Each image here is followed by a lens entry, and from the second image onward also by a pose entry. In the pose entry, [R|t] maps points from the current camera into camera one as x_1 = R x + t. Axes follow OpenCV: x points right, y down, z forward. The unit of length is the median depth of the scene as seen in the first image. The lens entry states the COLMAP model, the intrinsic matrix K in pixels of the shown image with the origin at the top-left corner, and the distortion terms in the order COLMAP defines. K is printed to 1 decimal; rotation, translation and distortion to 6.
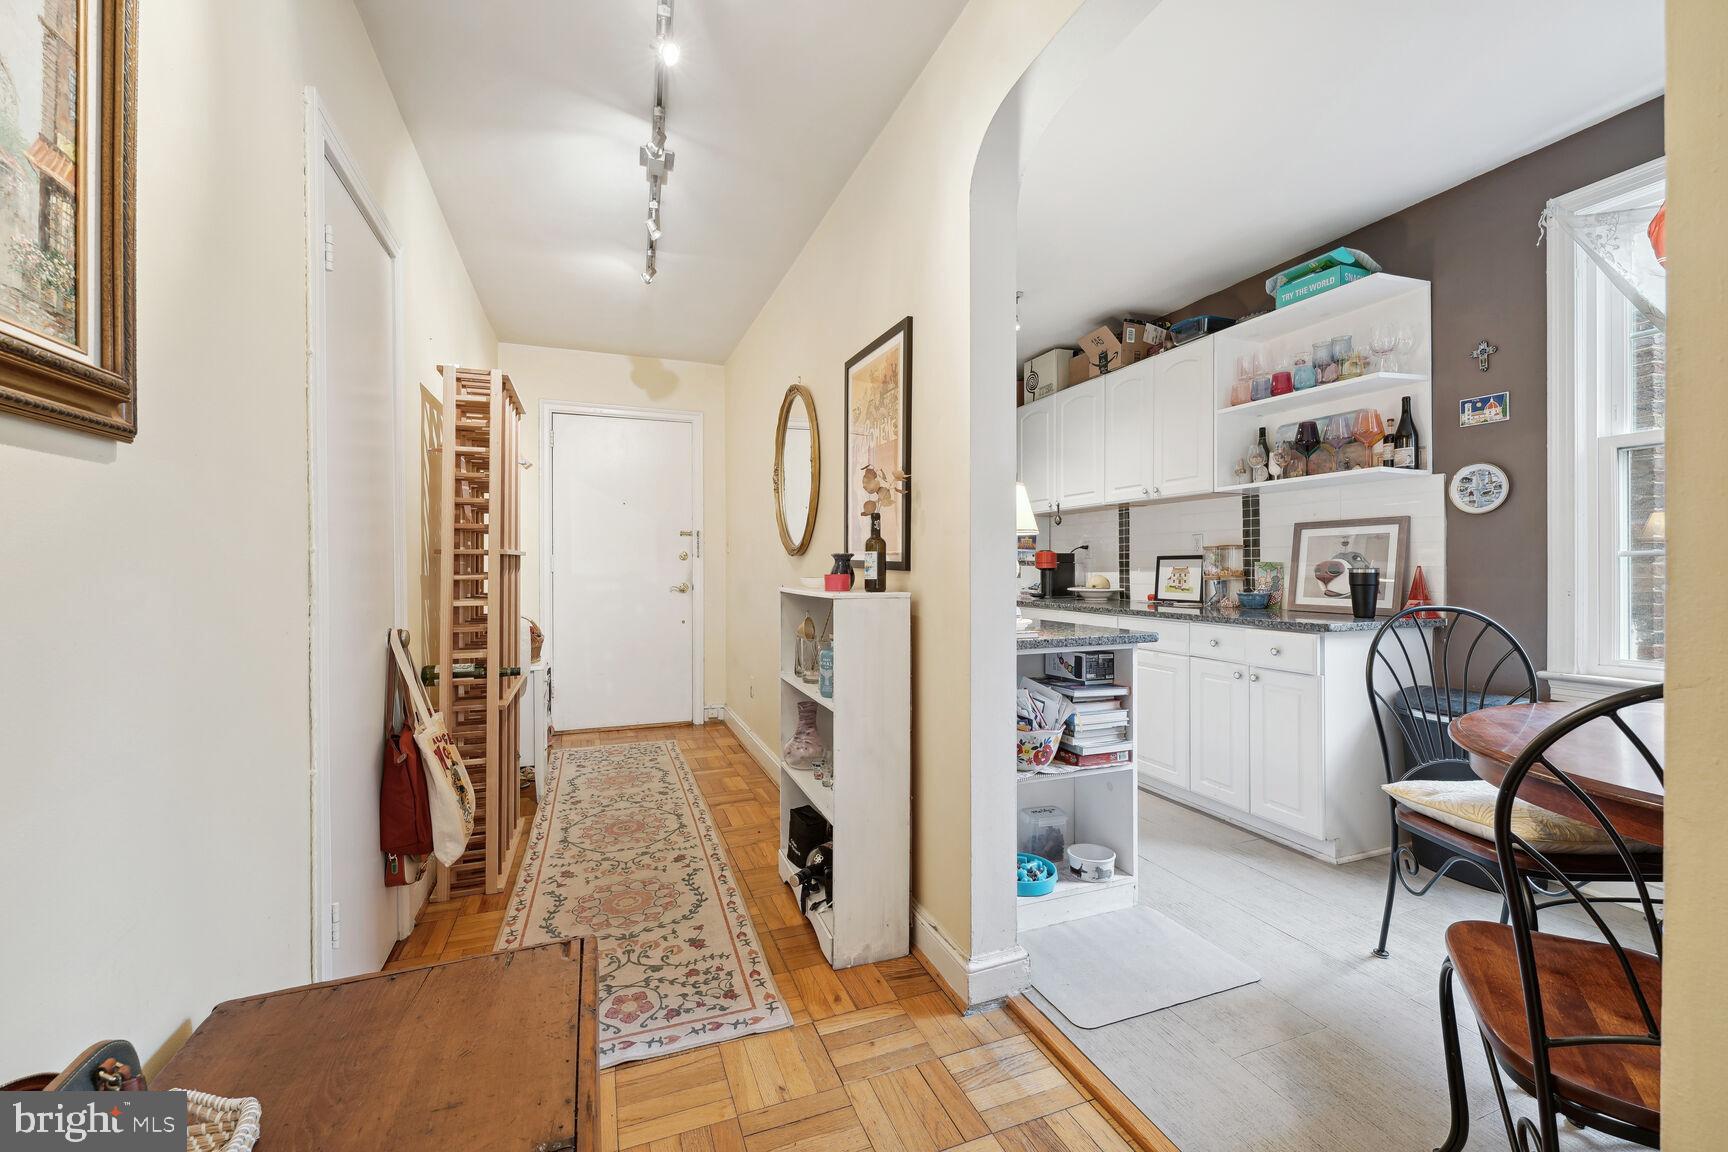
lens RADIAL K [[702.3, 0, 860.8], [0, 702.3, 571.7], [0, 0, 1]] dist [0.000219, -0.000128]
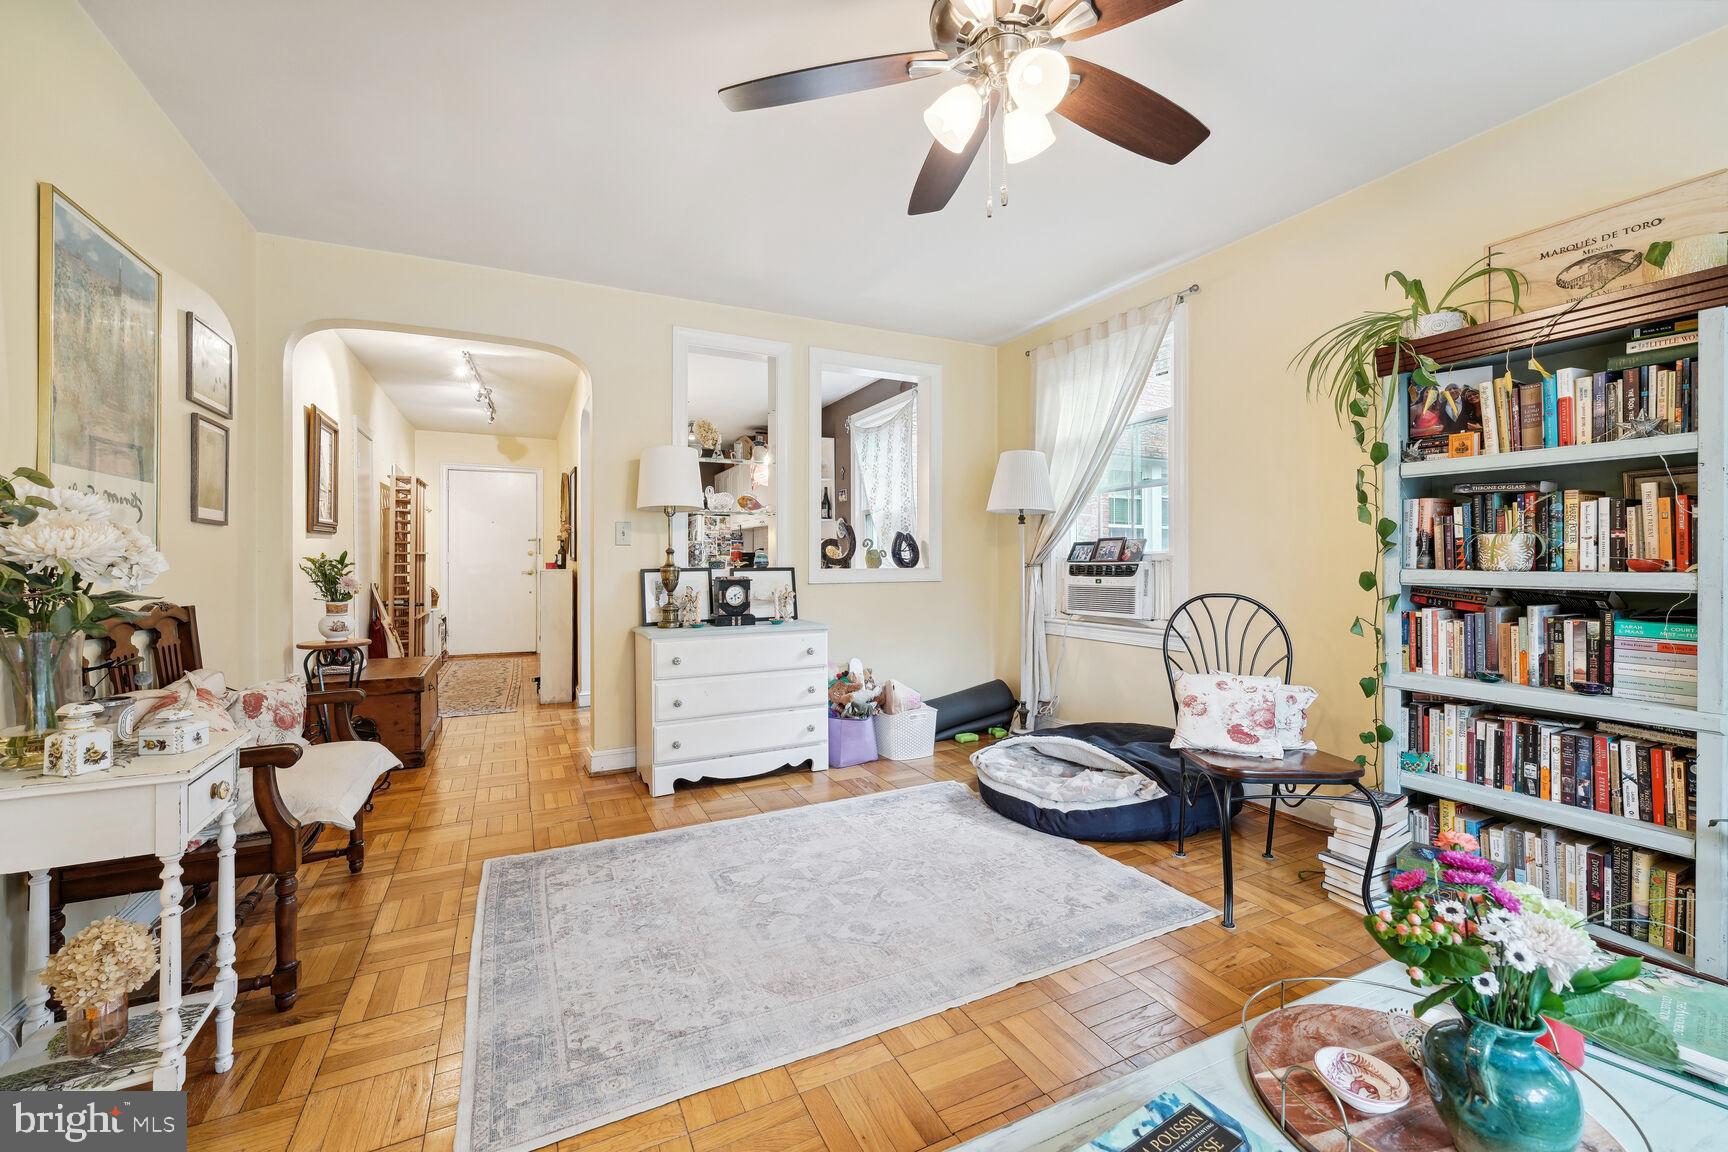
lens RADIAL K [[702.3, 0, 859.5], [0, 702.3, 553.1], [0, 0, 1]] dist [0.000219, -0.000128]
pose [[0.996215, 0.001801, 0.086900, 0.602563], [-0.000648, 0.999911, -0.013288, 0.001202], [-0.086916, 0.013182, 0.996128, -1.159461]]
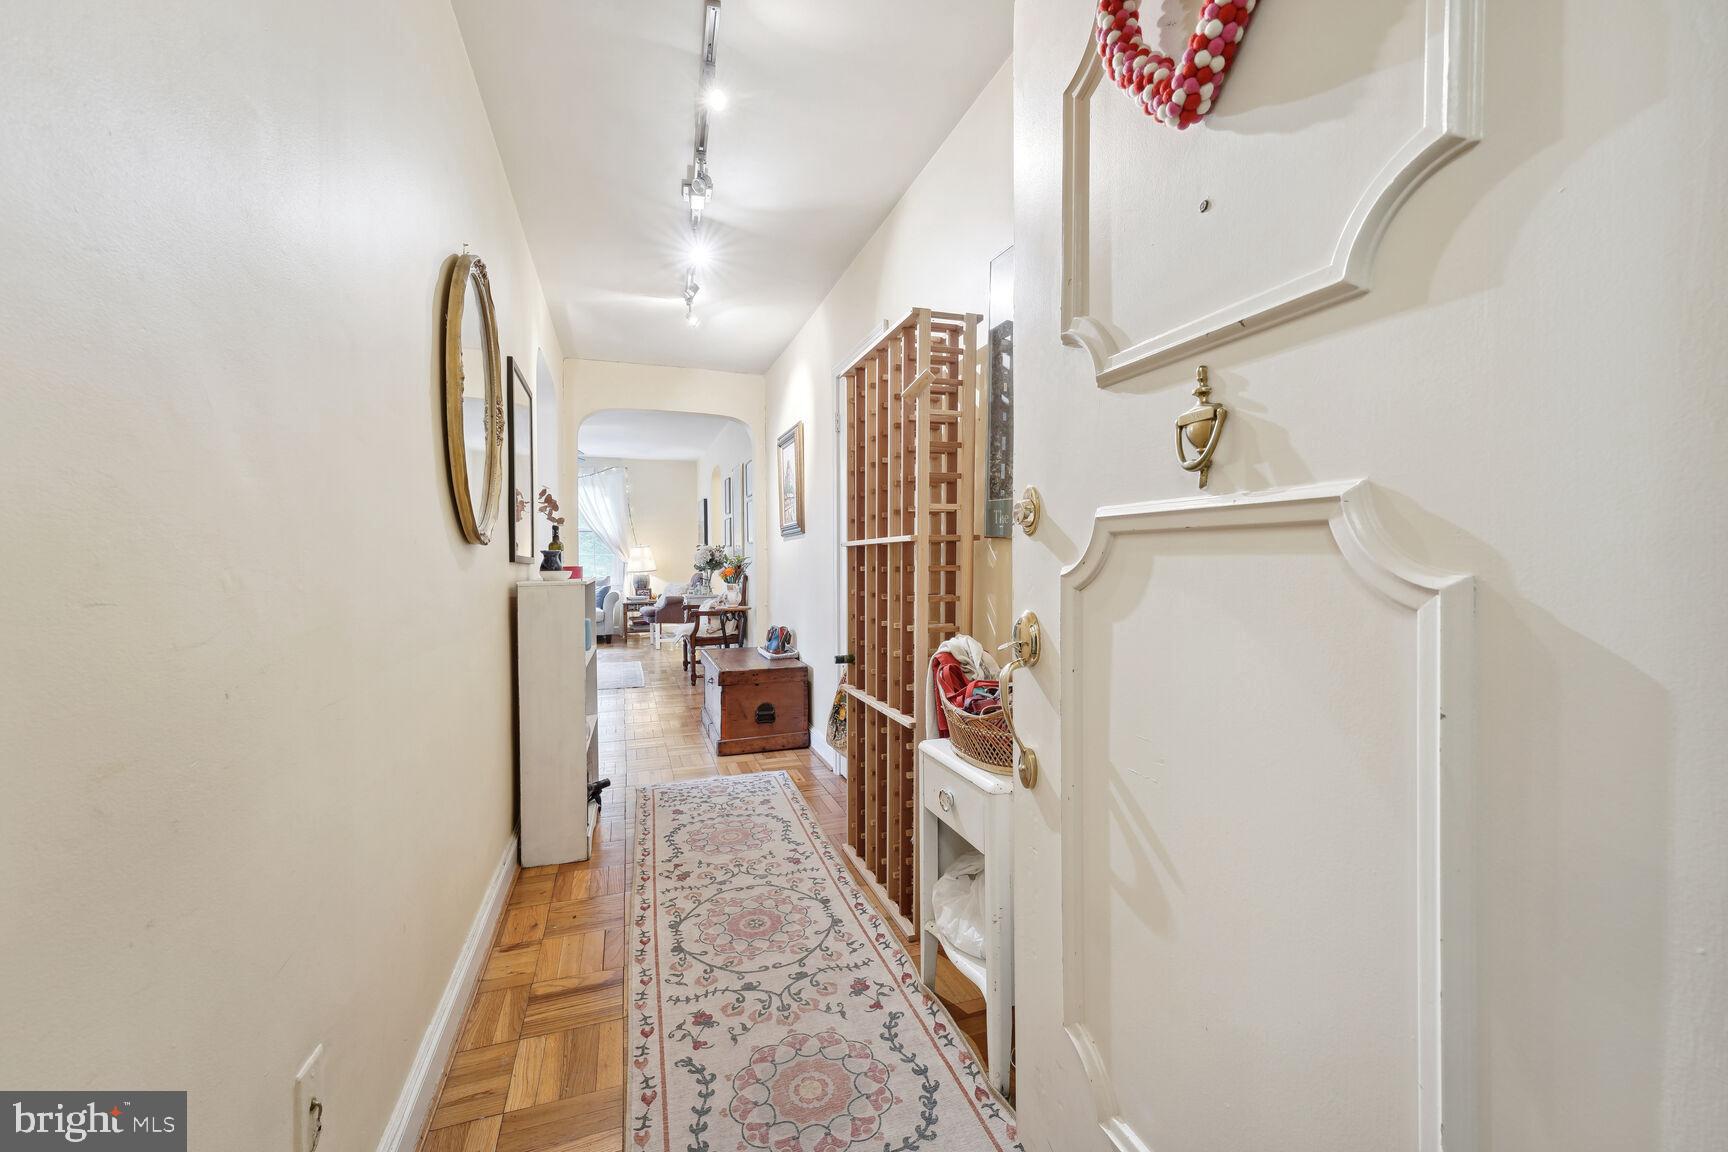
lens RADIAL K [[702.3, 0, 869.1], [0, 702.3, 567.8], [0, 0, 1]] dist [0.000219, -0.000128]
pose [[-0.999442, 0.004787, 0.033065, -0.419190], [0.005644, 0.999649, 0.025880, -0.014945], [-0.032929, 0.026052, -0.999118, 1.494689]]
